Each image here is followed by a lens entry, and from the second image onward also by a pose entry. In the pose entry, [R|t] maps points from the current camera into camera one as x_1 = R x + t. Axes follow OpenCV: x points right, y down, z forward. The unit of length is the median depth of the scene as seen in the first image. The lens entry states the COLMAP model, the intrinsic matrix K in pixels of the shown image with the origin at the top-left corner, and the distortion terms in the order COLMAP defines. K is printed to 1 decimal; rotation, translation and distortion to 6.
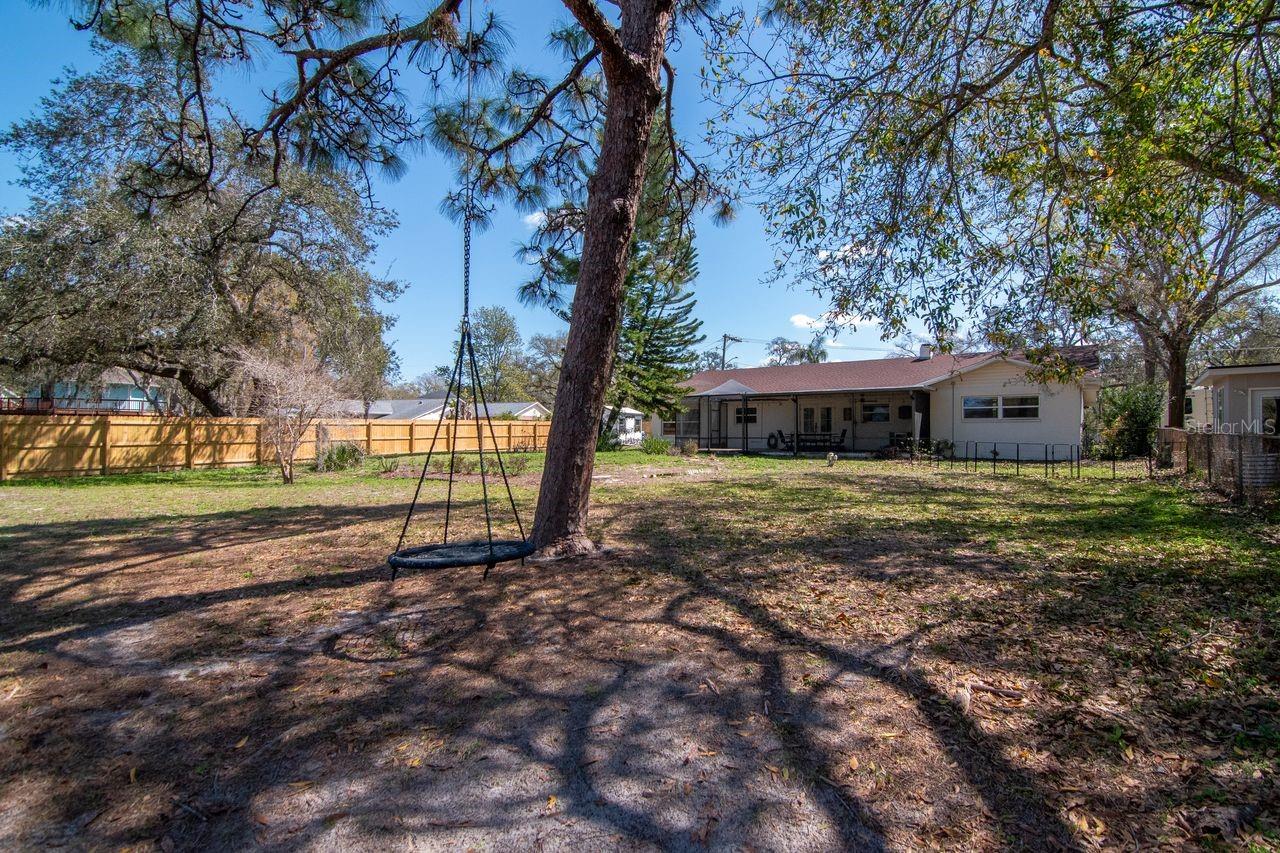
lens RADIAL K [[627.2, 0, 645.5], [0, 627.2, 427.0], [0, 0, 1]] dist [-0.004917, -0.001803]
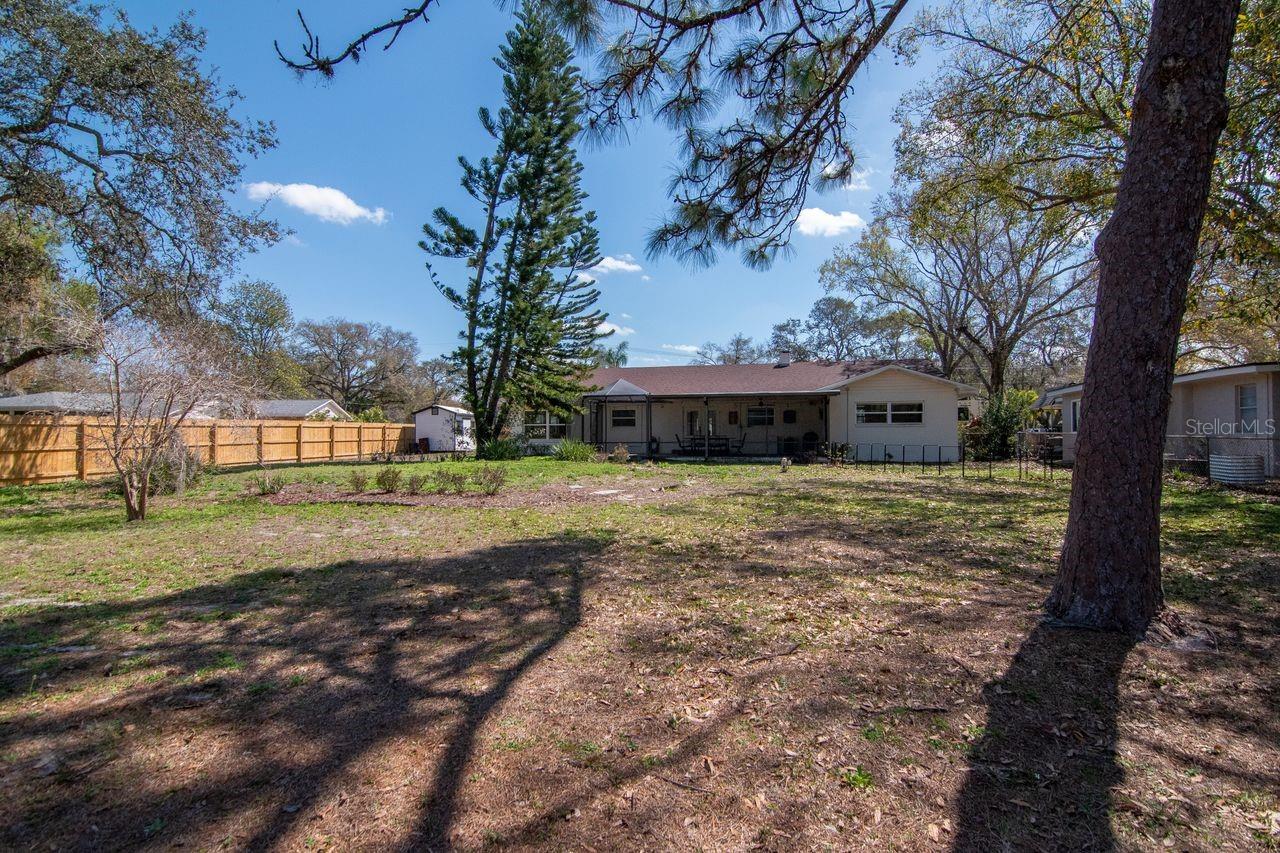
lens RADIAL K [[627.2, 0, 637.4], [0, 627.2, 428.0], [0, 0, 1]] dist [-0.004917, -0.001803]
pose [[0.929250, 0.004887, 0.369418, -0.201943], [-0.003828, 0.999986, -0.003601, -0.000061], [-0.369431, 0.001932, 0.929256, 0.142686]]
